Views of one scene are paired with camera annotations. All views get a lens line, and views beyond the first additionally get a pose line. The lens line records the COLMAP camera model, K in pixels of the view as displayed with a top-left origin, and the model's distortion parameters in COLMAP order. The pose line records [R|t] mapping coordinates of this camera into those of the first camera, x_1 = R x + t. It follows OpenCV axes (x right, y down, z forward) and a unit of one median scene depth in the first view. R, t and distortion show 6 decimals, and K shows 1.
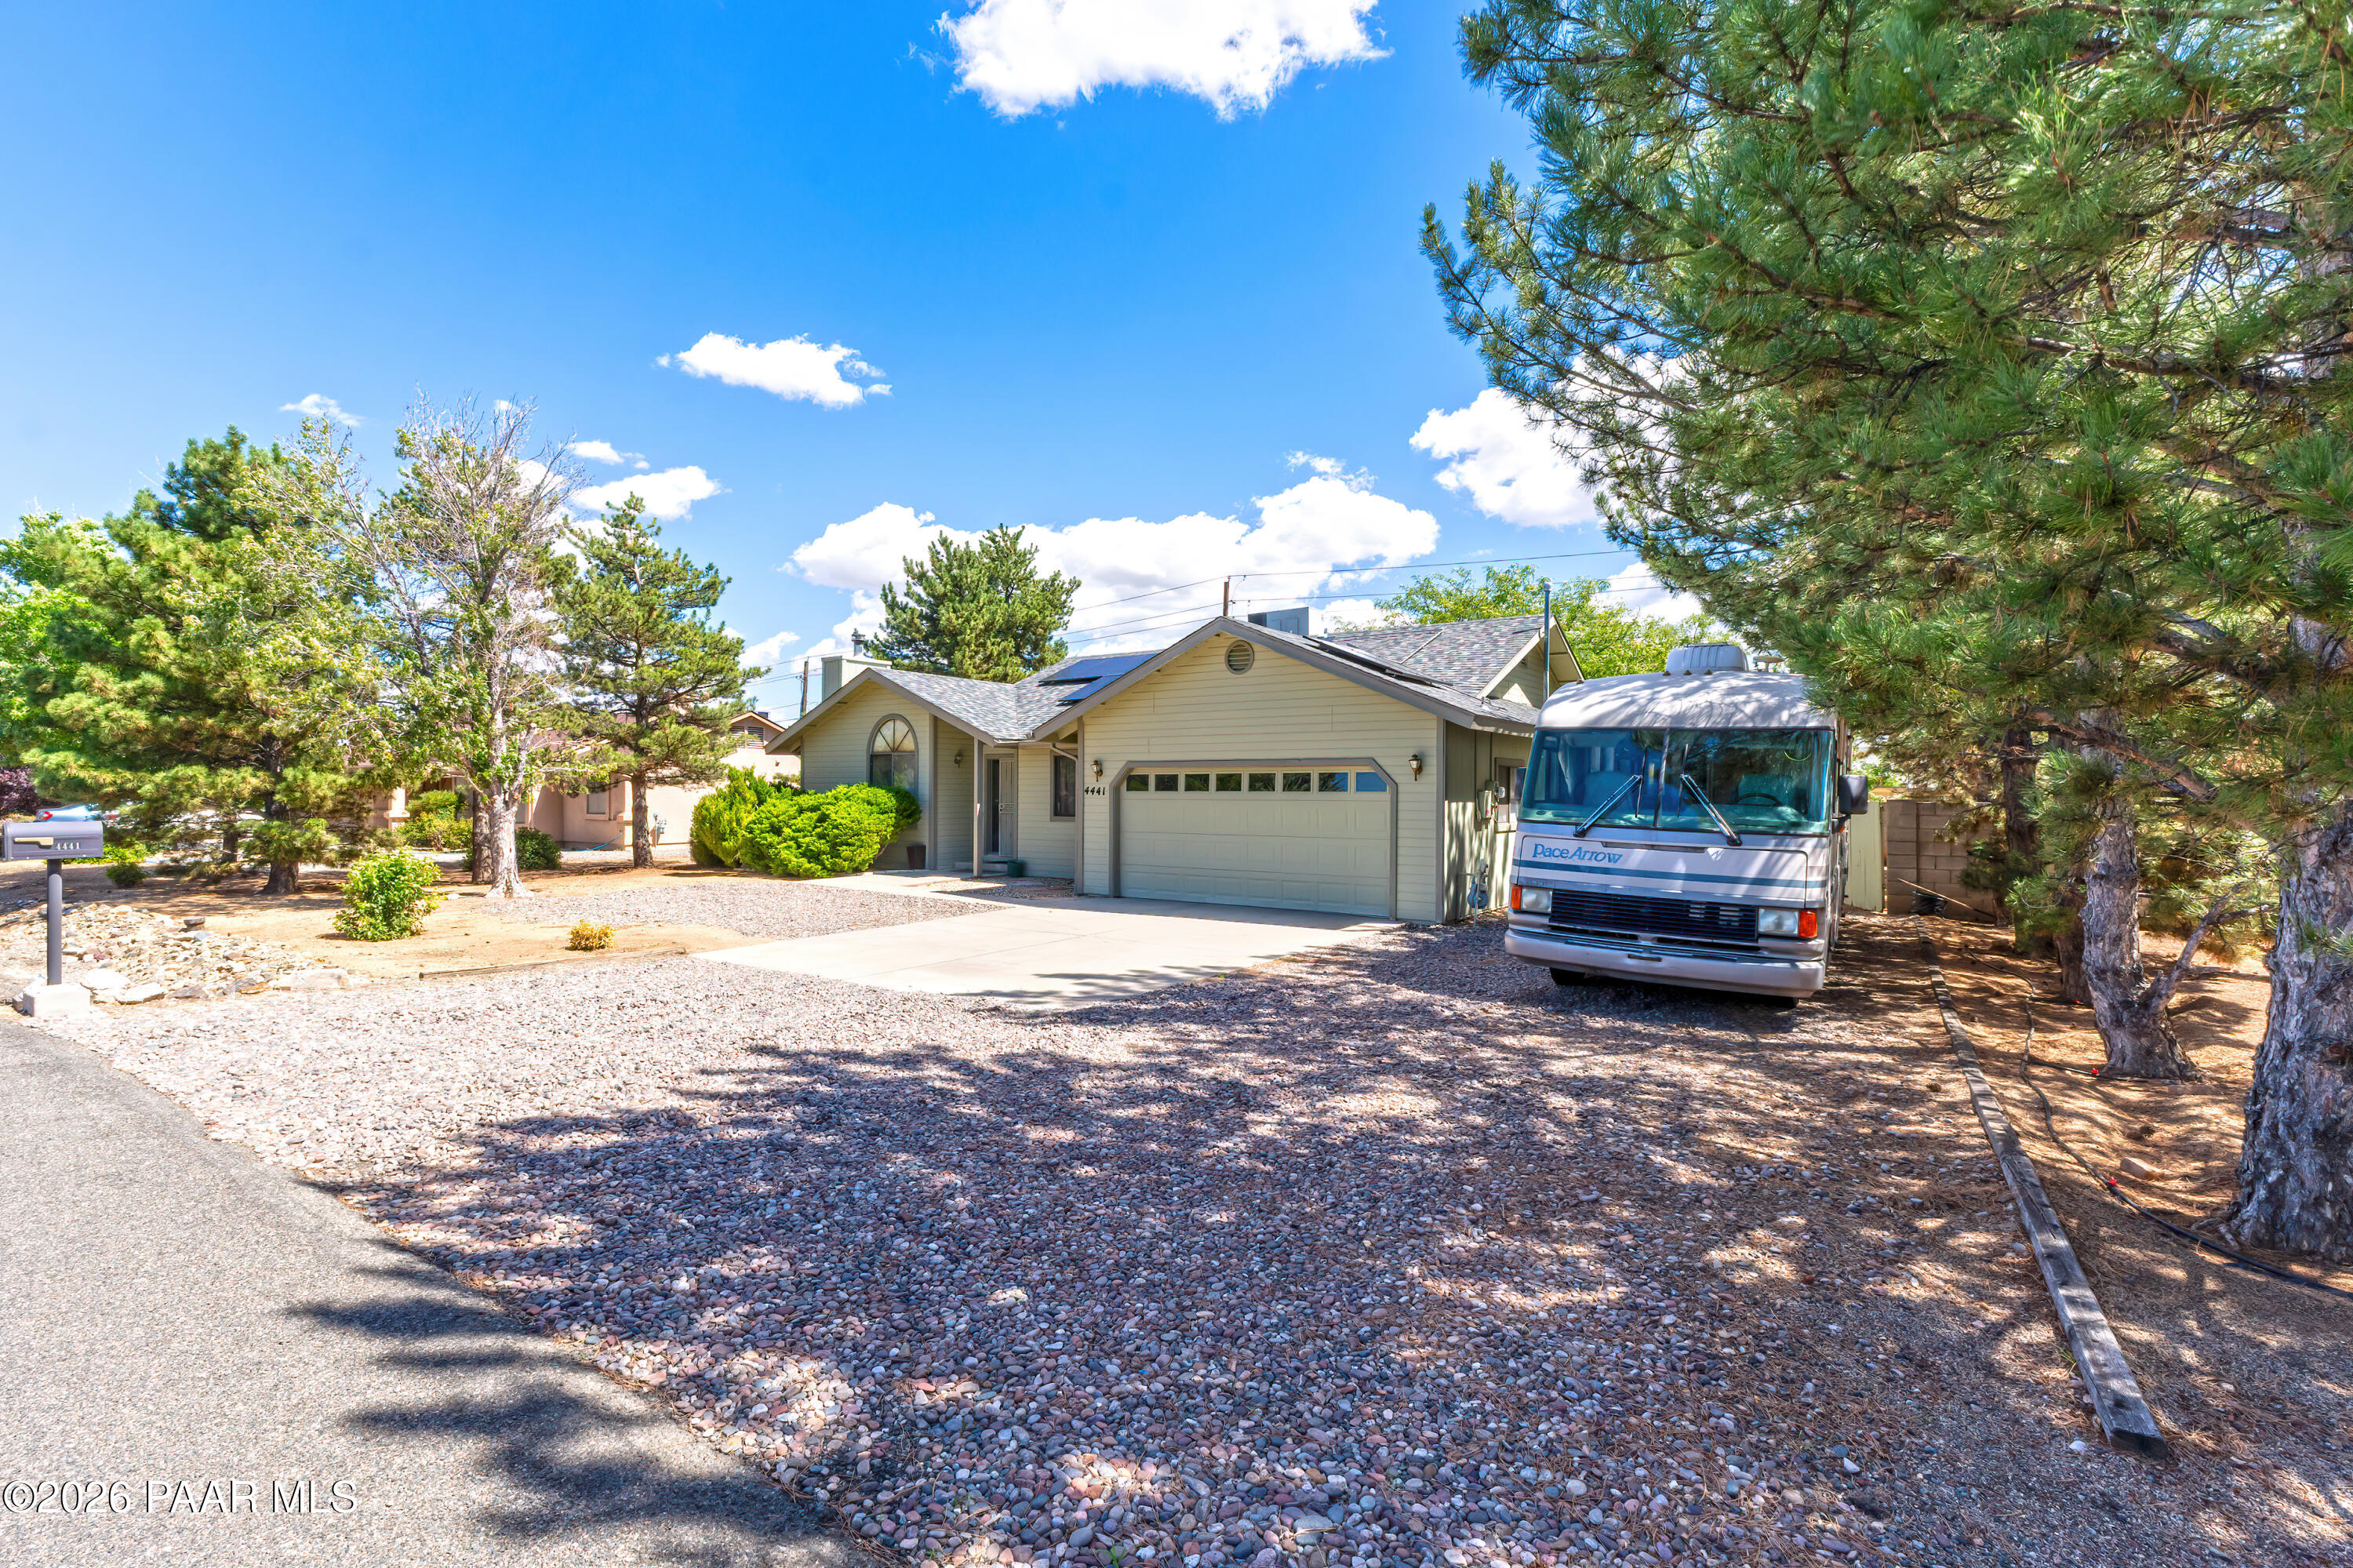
lens RADIAL K [[981.1, 0, 1150.2], [0, 981.1, 789.3], [0, 0, 1]] dist [-0.000319, -0.000281]
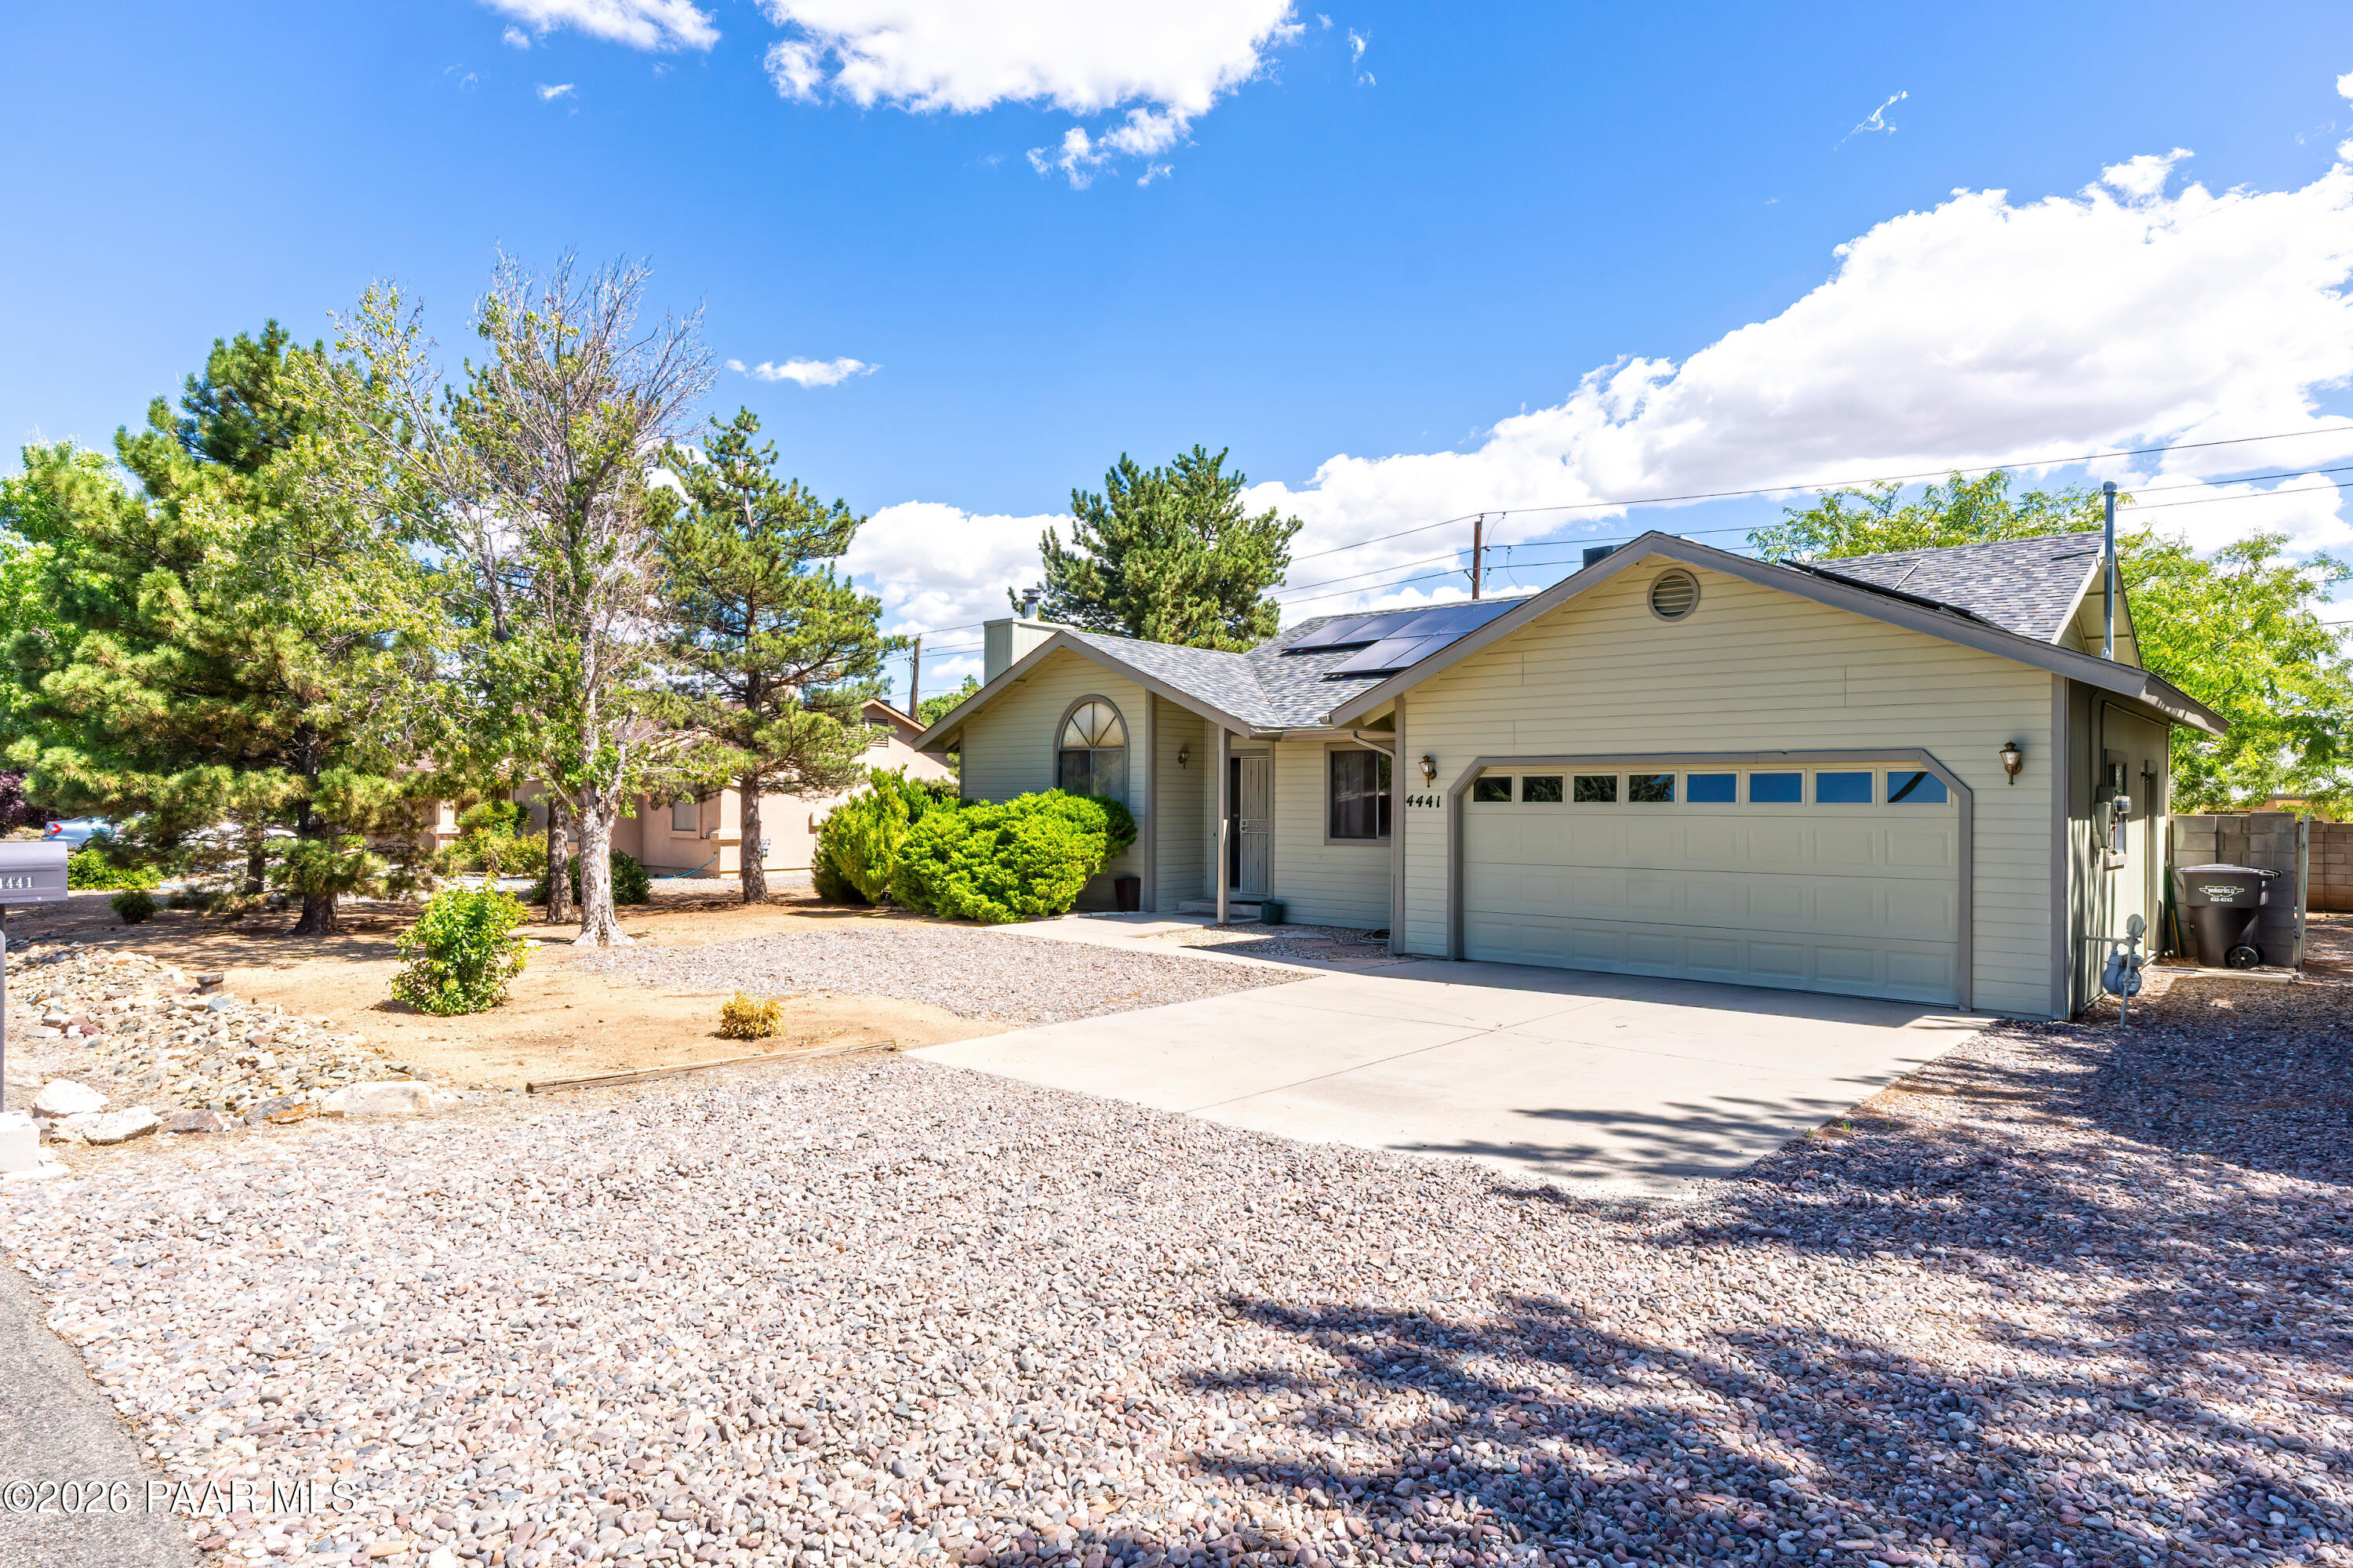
lens RADIAL K [[1240.0, 0, 1176.5], [0, 1240.0, 784.0], [0, 0, 1]] dist [-0.004230, 0.000439]
pose [[0.993457, 0.001034, -0.114205, -0.107053], [-0.002716, 0.999890, -0.014572, 0.002294], [0.114177, 0.014787, 0.993350, 0.113537]]
